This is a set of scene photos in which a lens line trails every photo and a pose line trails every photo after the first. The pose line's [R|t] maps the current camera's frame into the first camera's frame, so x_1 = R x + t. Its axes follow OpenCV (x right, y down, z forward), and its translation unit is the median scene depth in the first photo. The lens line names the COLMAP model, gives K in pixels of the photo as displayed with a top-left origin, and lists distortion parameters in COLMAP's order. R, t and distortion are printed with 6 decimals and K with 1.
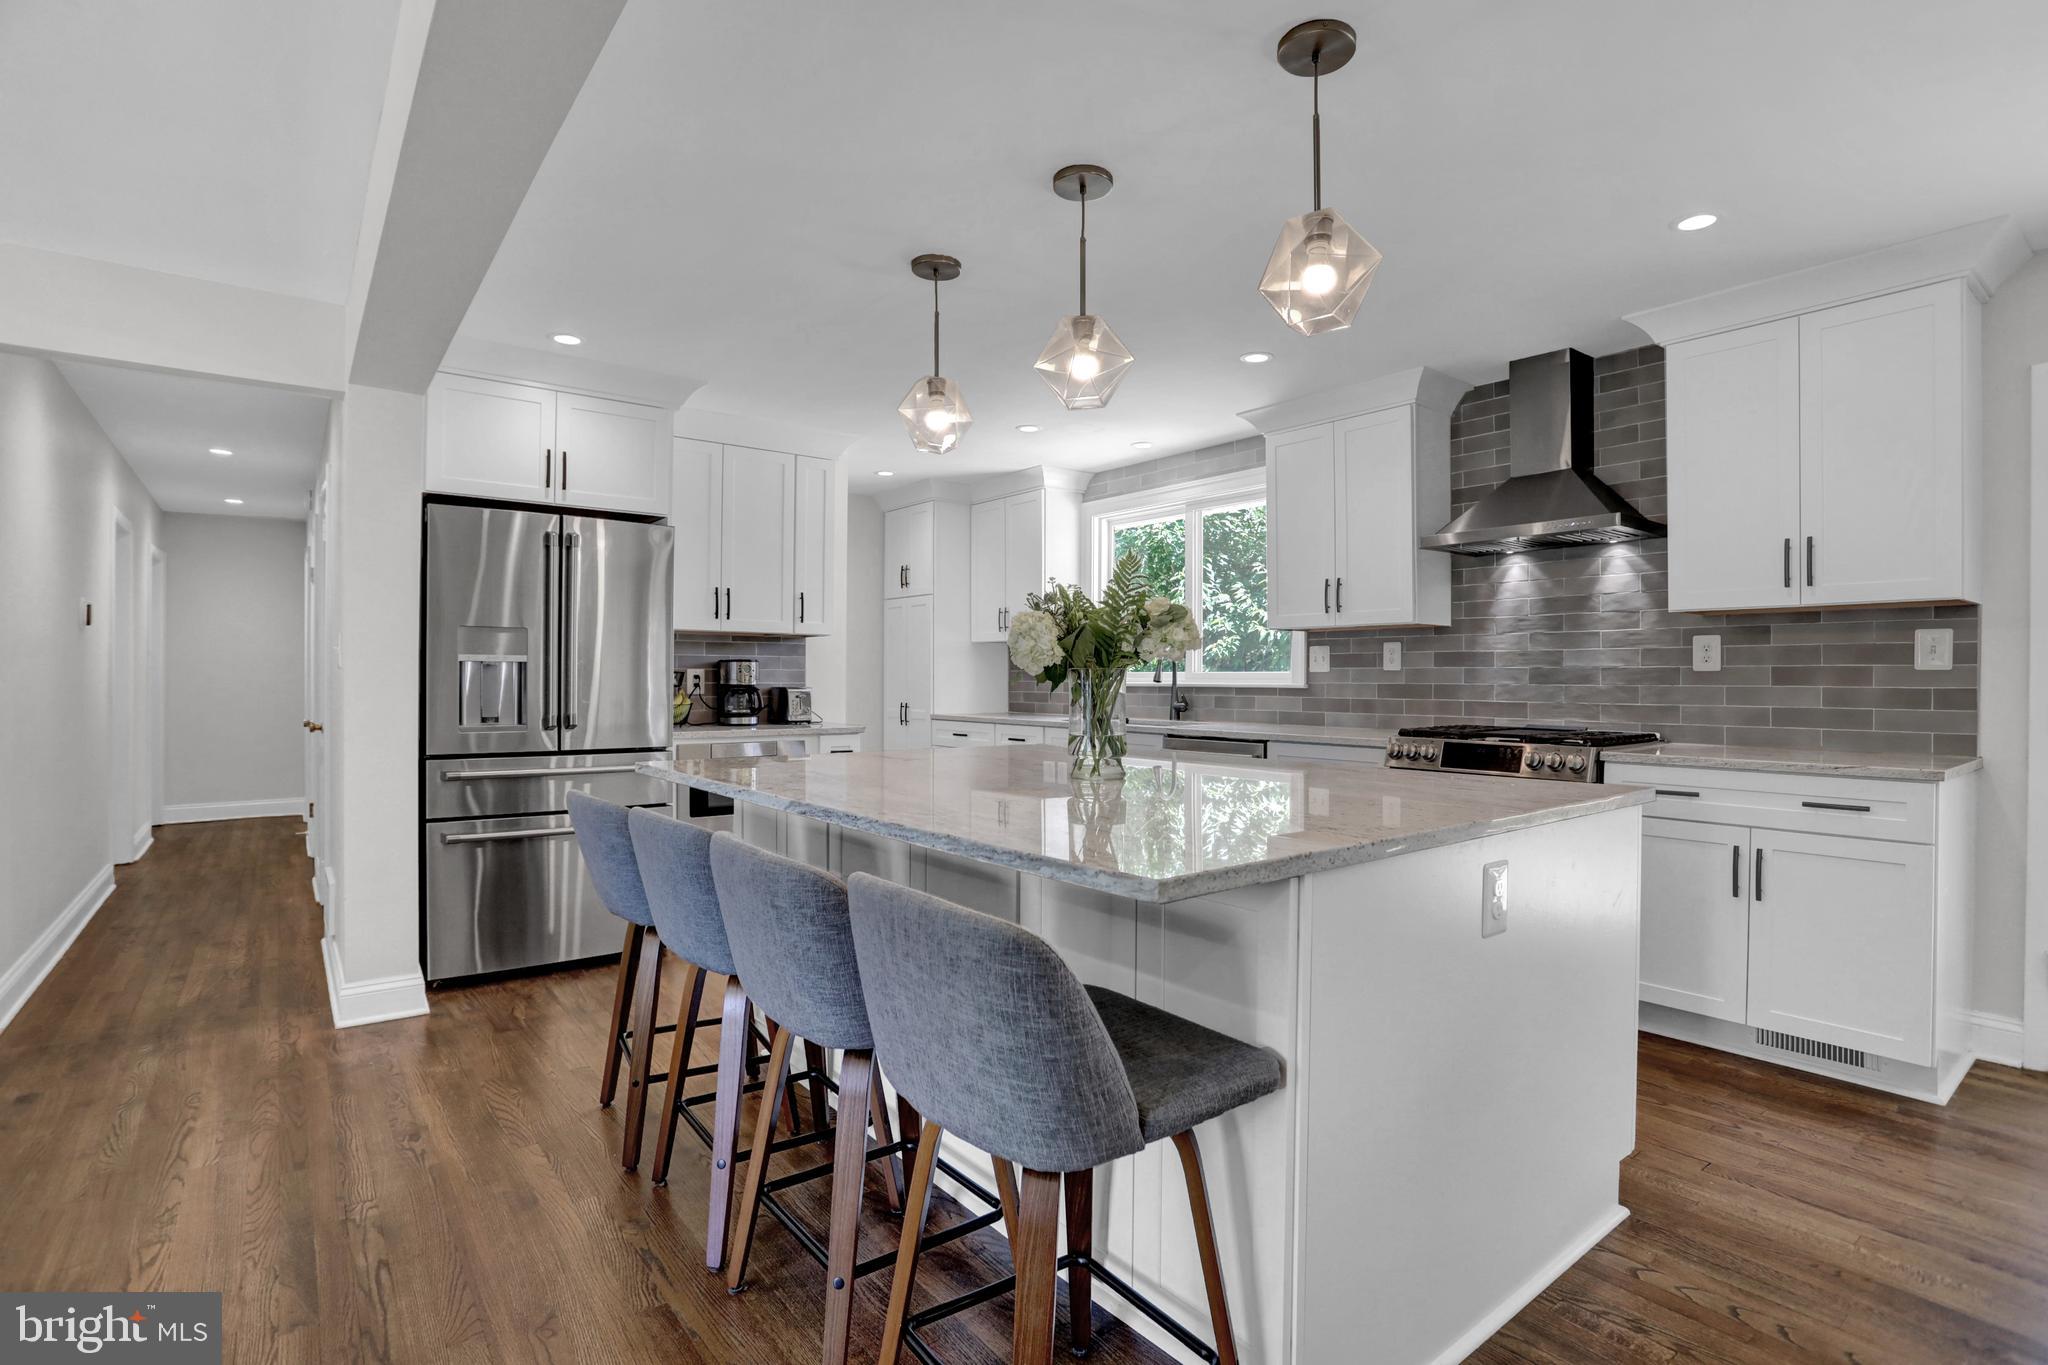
lens RADIAL K [[988.4, 0, 1028.9], [0, 988.4, 680.8], [0, 0, 1]] dist [-0.078942, 0.038859]
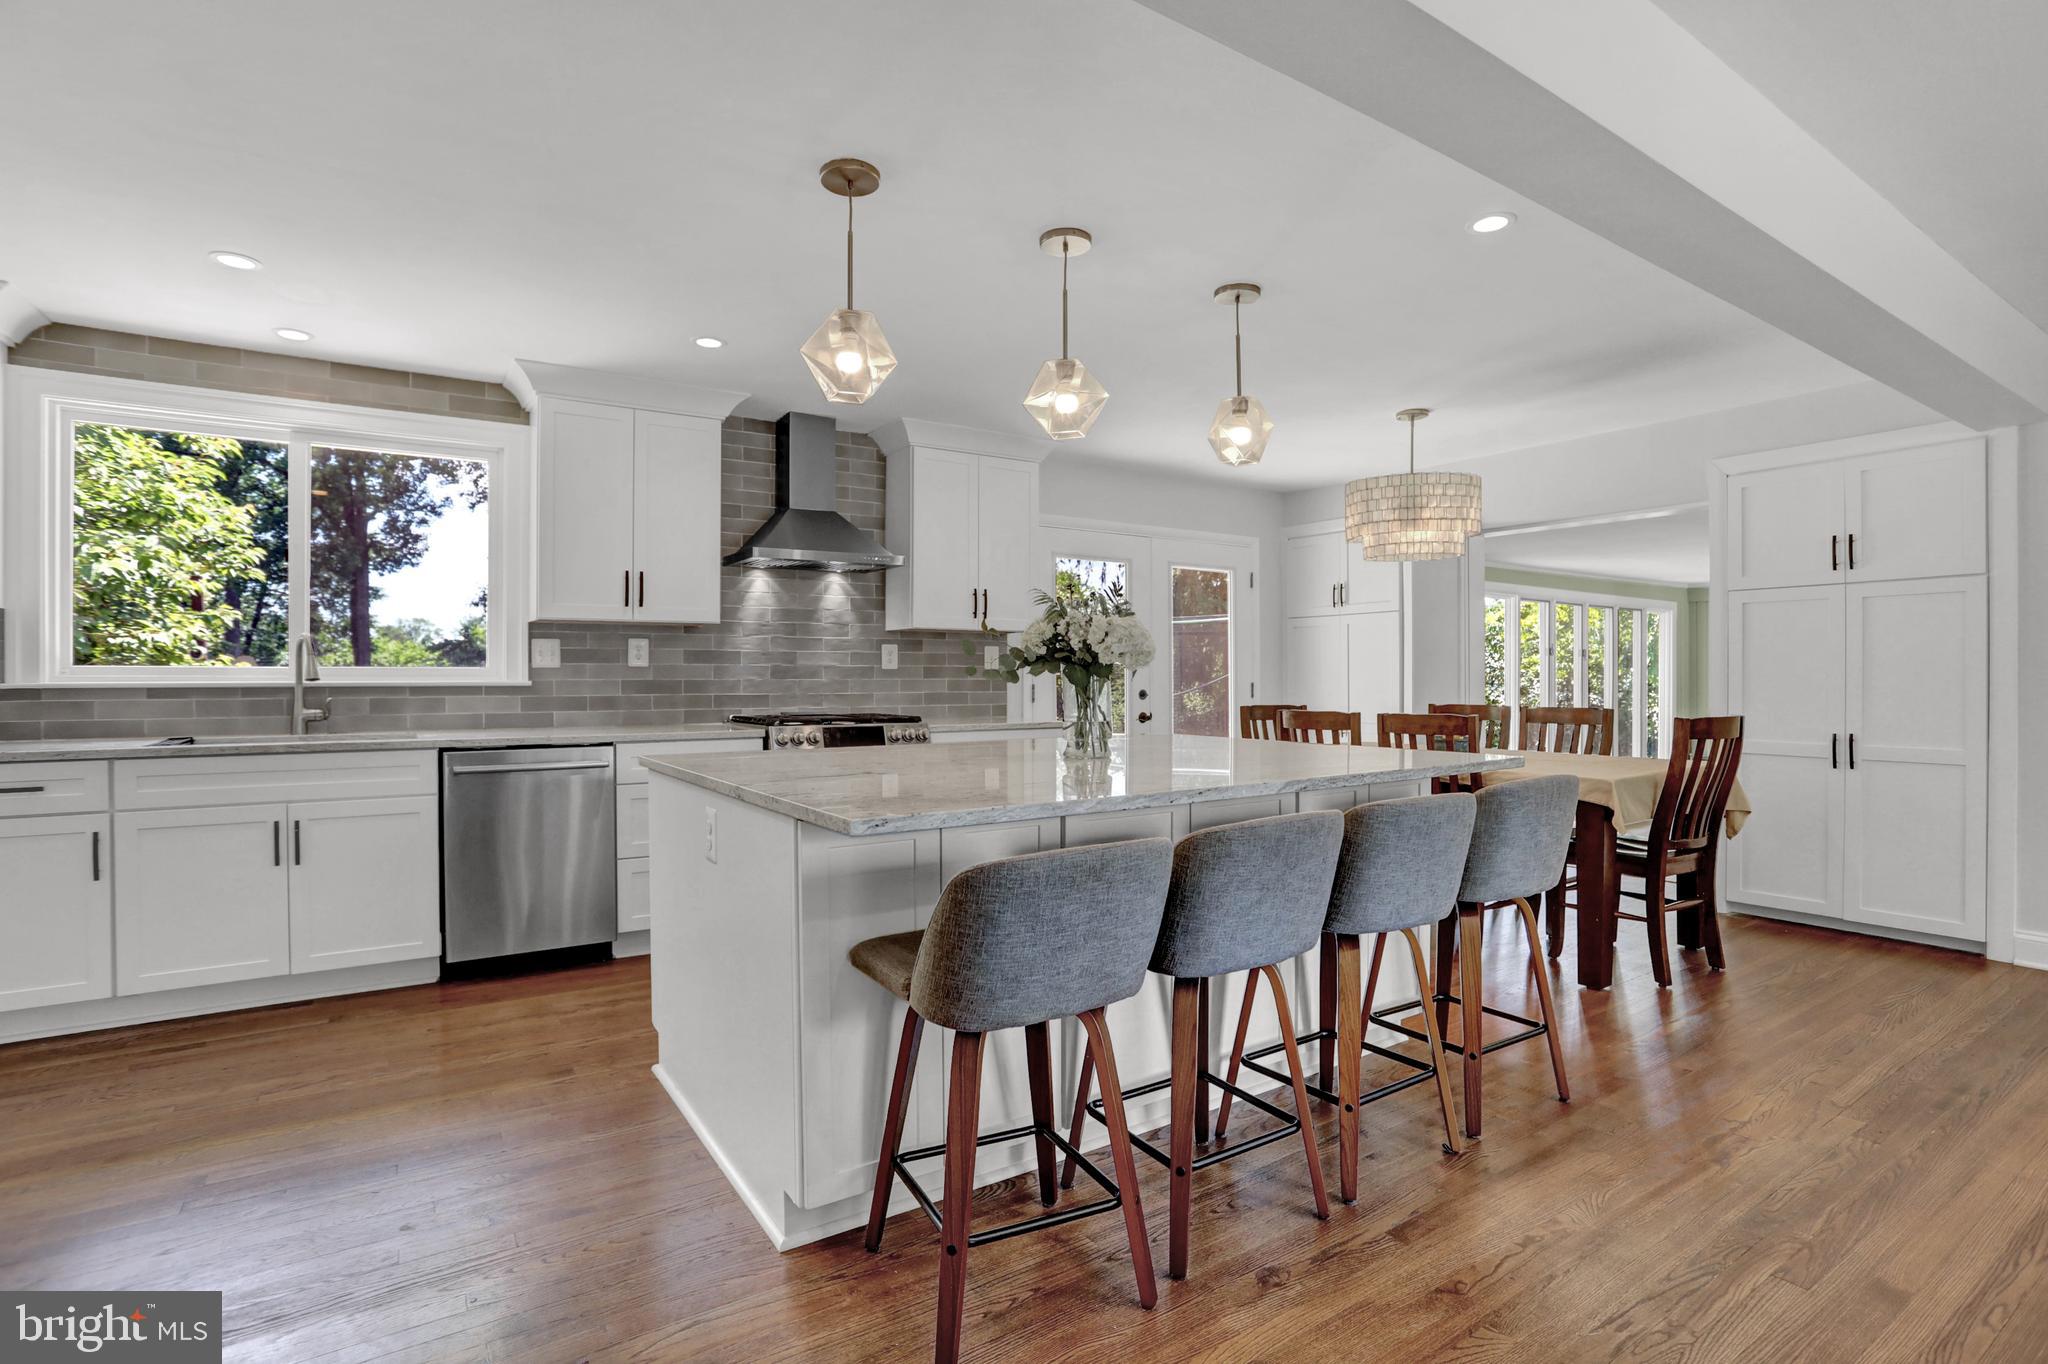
lens RADIAL K [[988.4, 0, 1028.9], [0, 988.4, 680.3], [0, 0, 1]] dist [-0.078942, 0.038859]
pose [[0.083147, -0.007112, 0.996512, -0.700158], [0.003502, 0.999970, 0.006844, -0.002214], [-0.996531, 0.002921, 0.083170, 0.603854]]
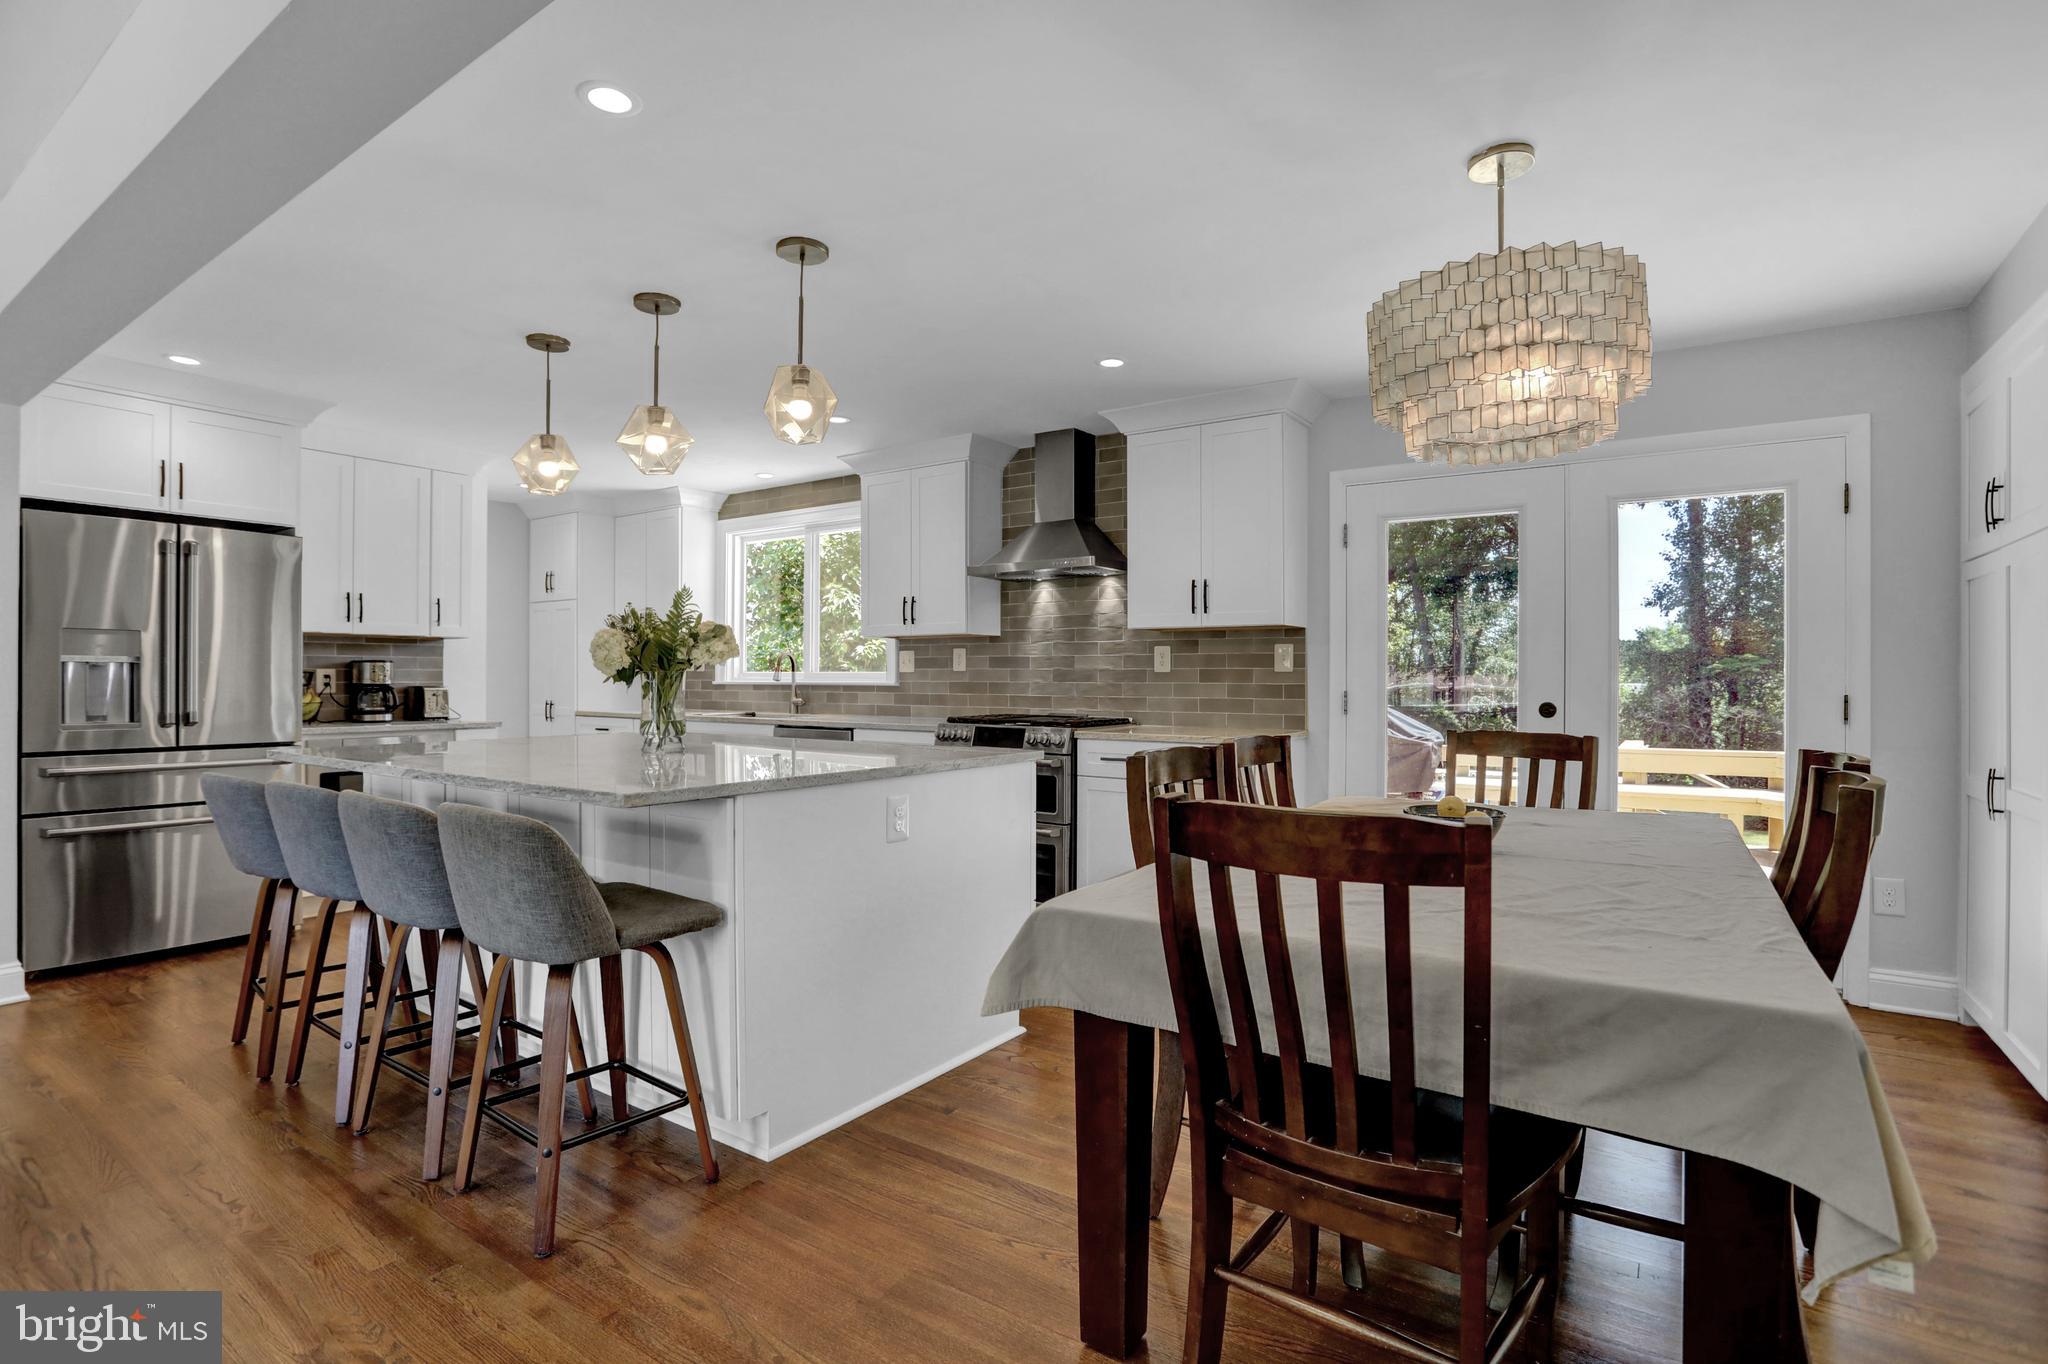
lens RADIAL K [[988.4, 0, 1028.9], [0, 988.4, 680.3], [0, 0, 1]] dist [-0.078942, 0.038859]
pose [[0.953659, -0.001760, 0.300885, 0.089649], [0.001327, 0.999998, 0.001642, -0.000799], [-0.300887, -0.001167, 0.953659, -0.264310]]
